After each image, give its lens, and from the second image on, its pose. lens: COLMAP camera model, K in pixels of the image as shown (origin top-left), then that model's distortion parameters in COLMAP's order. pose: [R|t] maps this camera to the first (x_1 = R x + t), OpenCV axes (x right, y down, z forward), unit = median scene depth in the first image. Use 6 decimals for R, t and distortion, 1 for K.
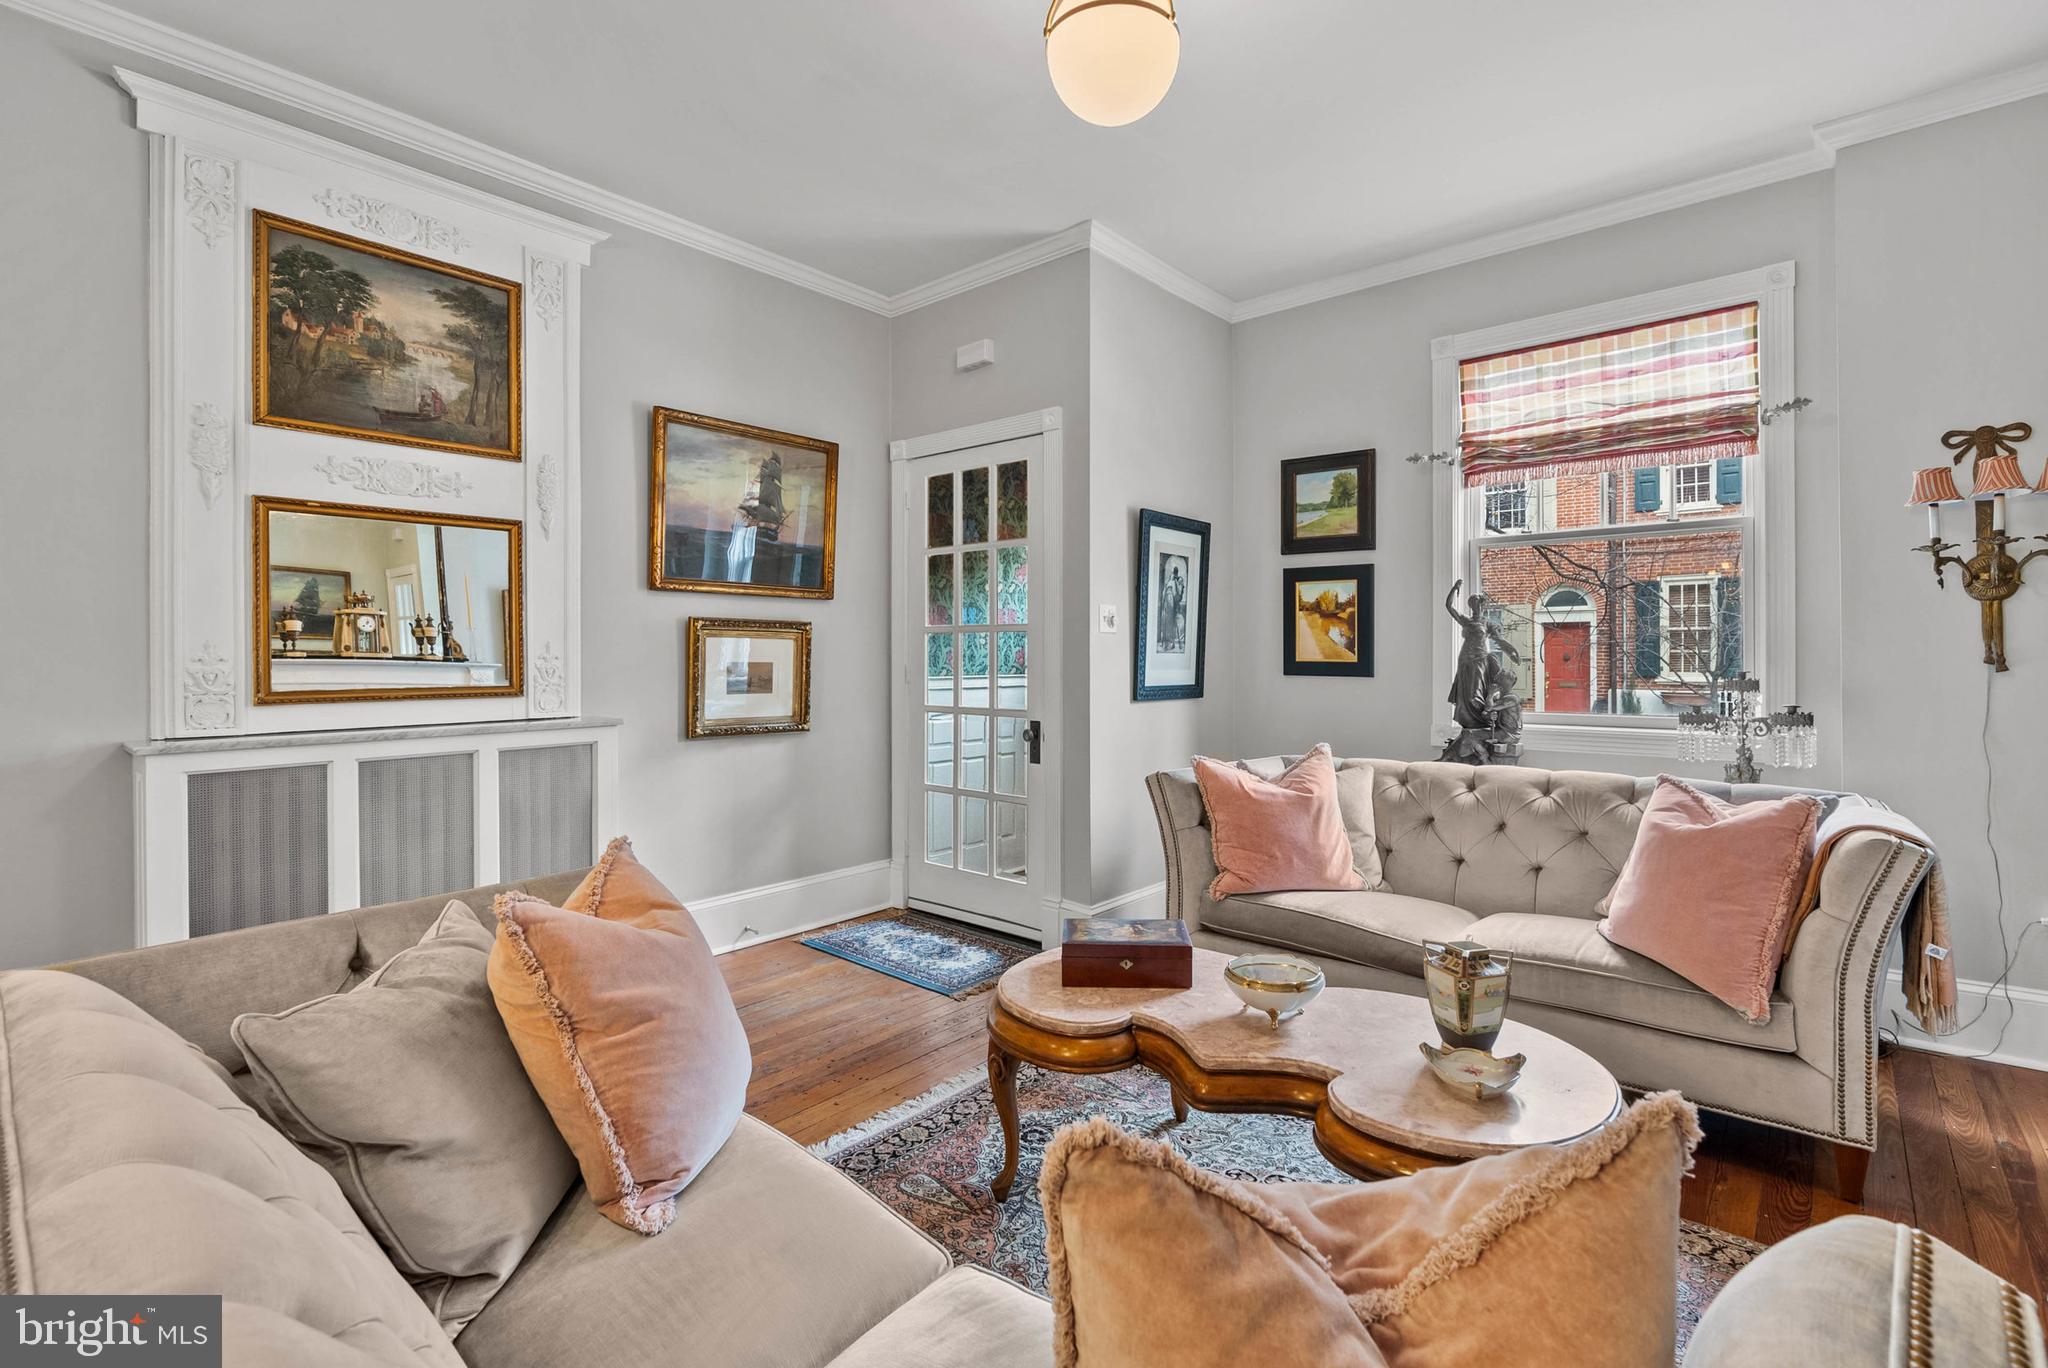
lens RADIAL K [[941.6, 0, 1020.6], [0, 941.6, 651.5], [0, 0, 1]] dist [0.001354, 0.001078]
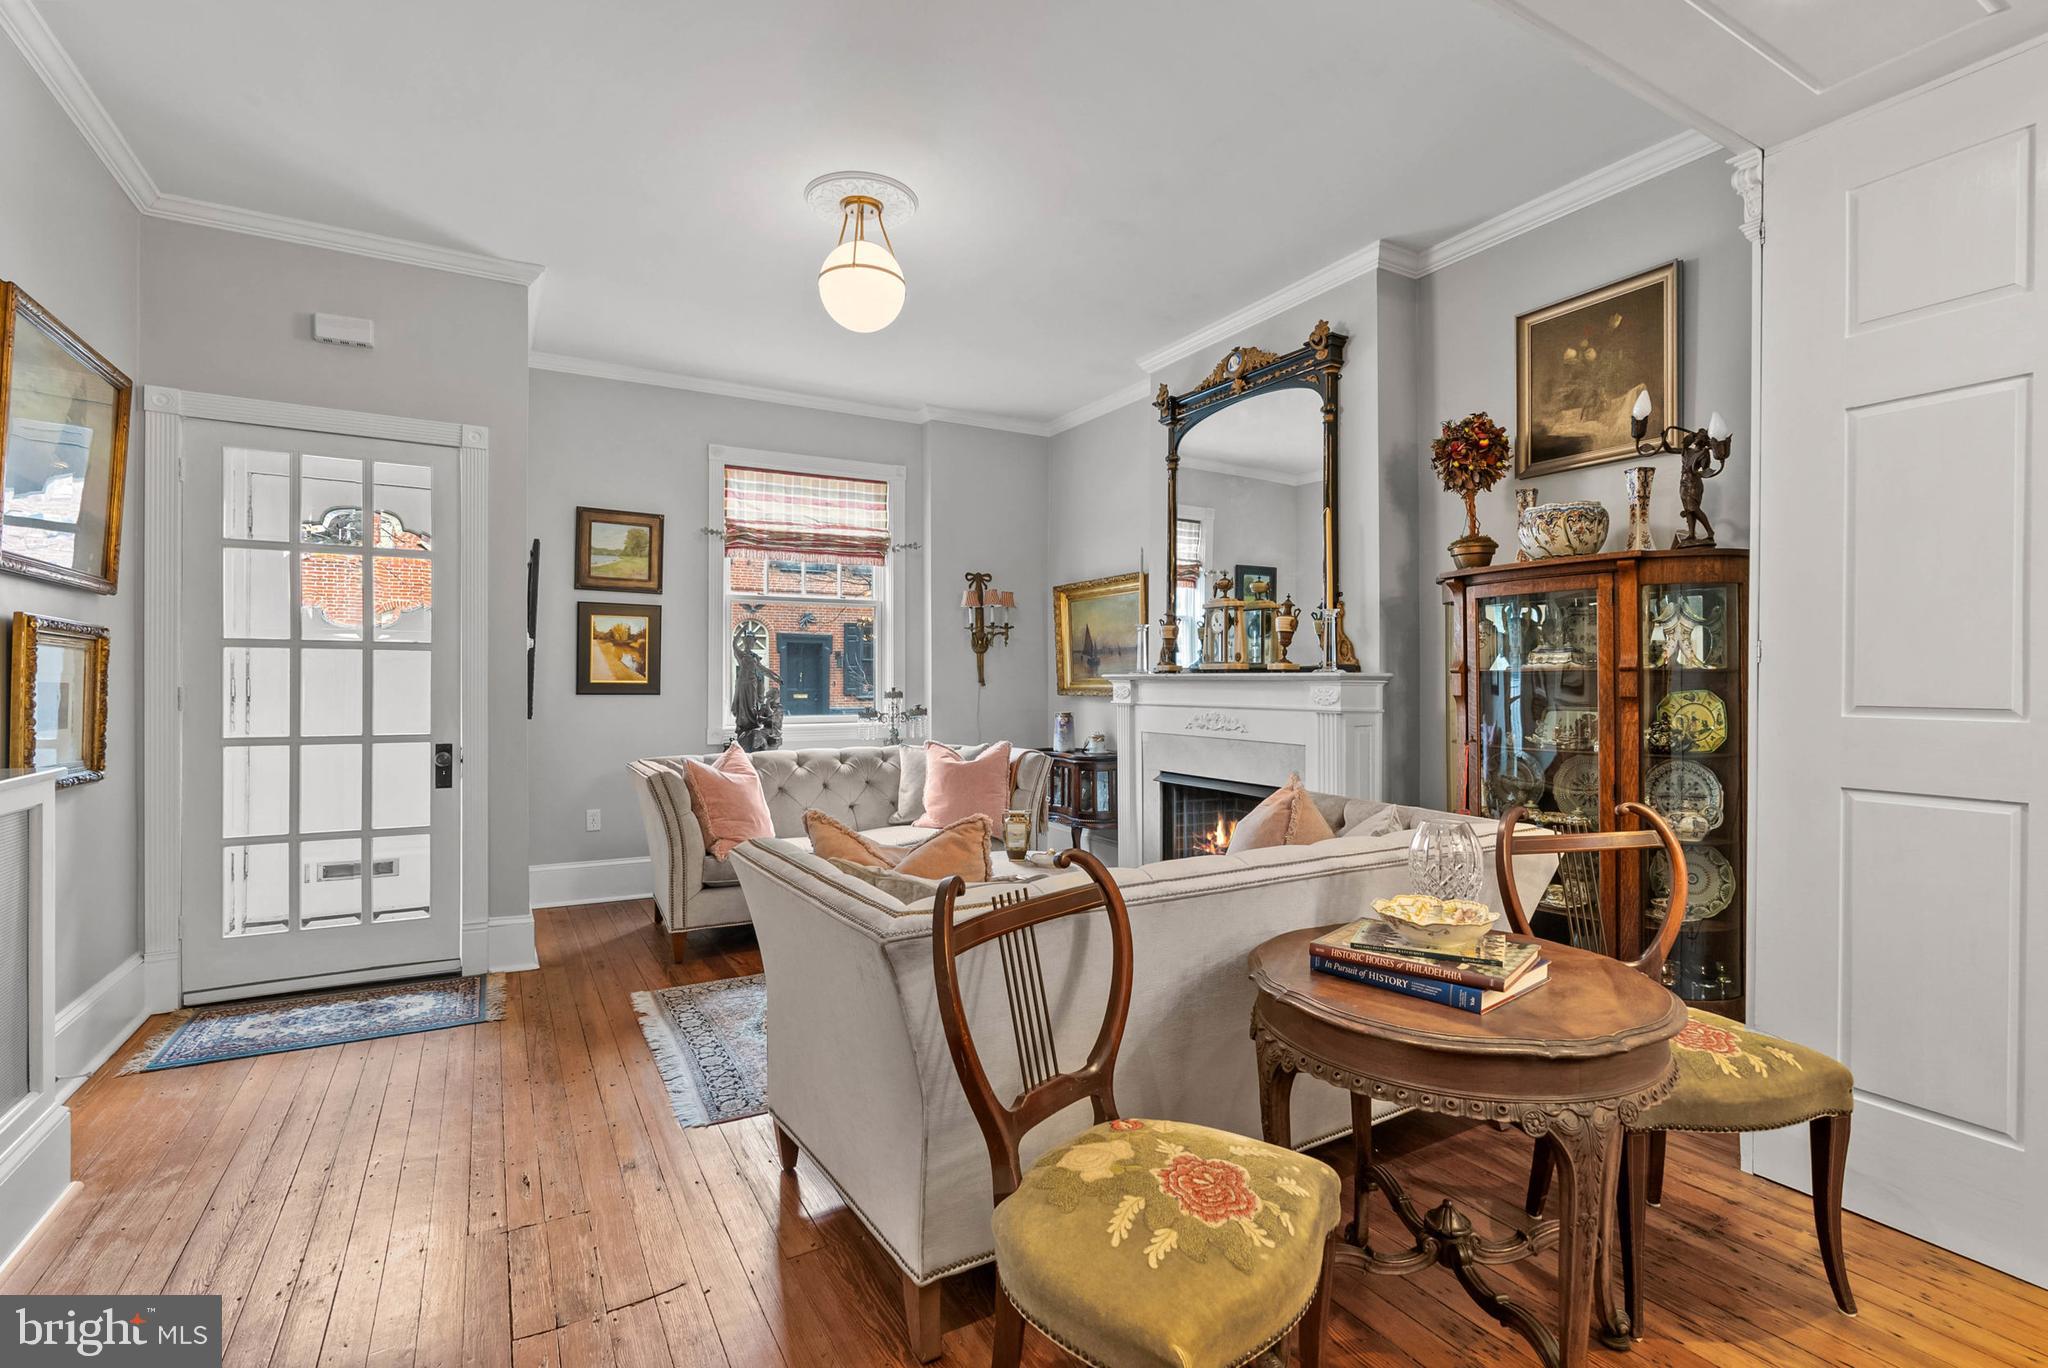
lens RADIAL K [[947.3, 0, 1024.0], [0, 947.3, 684.0], [0, 0, 1]] dist [-0.003365, 0.000072]
pose [[0.331114, -0.001077, 0.943590, -0.850884], [-0.004886, 0.999984, 0.002856, 0.008239], [-0.943578, -0.005556, 0.331104, 0.151346]]
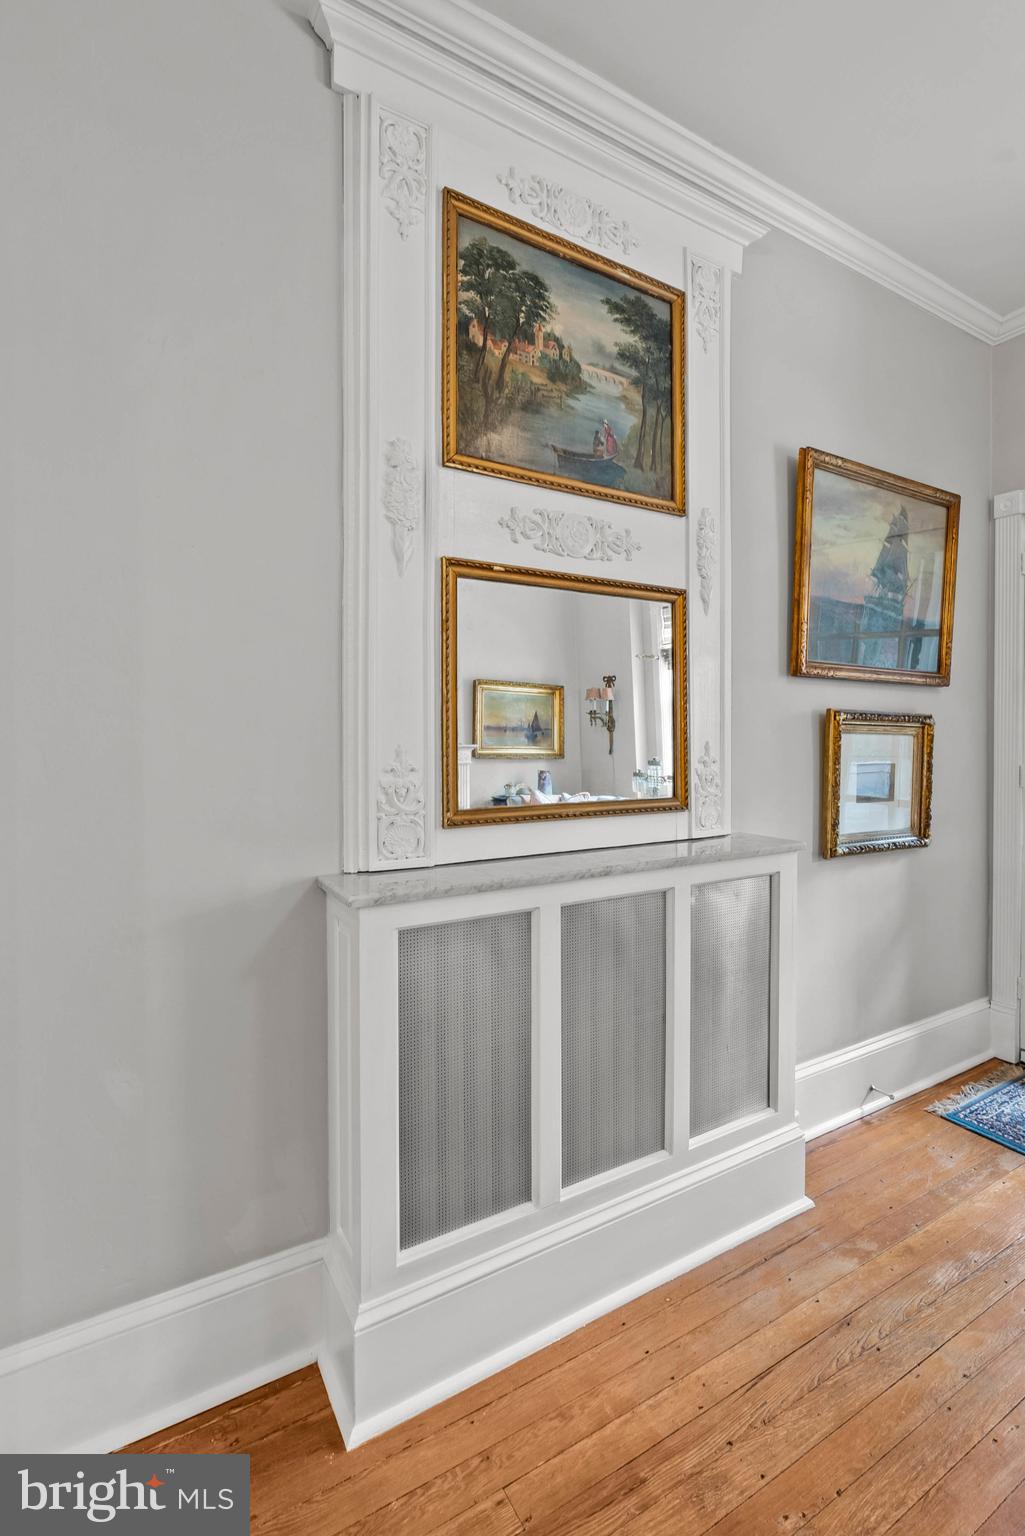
lens RADIAL K [[710.4, 0, 517.5], [0, 710.4, 740.4], [0, 0, 1]] dist [-0.003365, 0.000072]
pose [[0.948203, 0.006208, -0.317604, -0.473844], [-0.003262, 0.999947, 0.009806, -0.017572], [0.317648, -0.008263, 0.948173, 0.386243]]
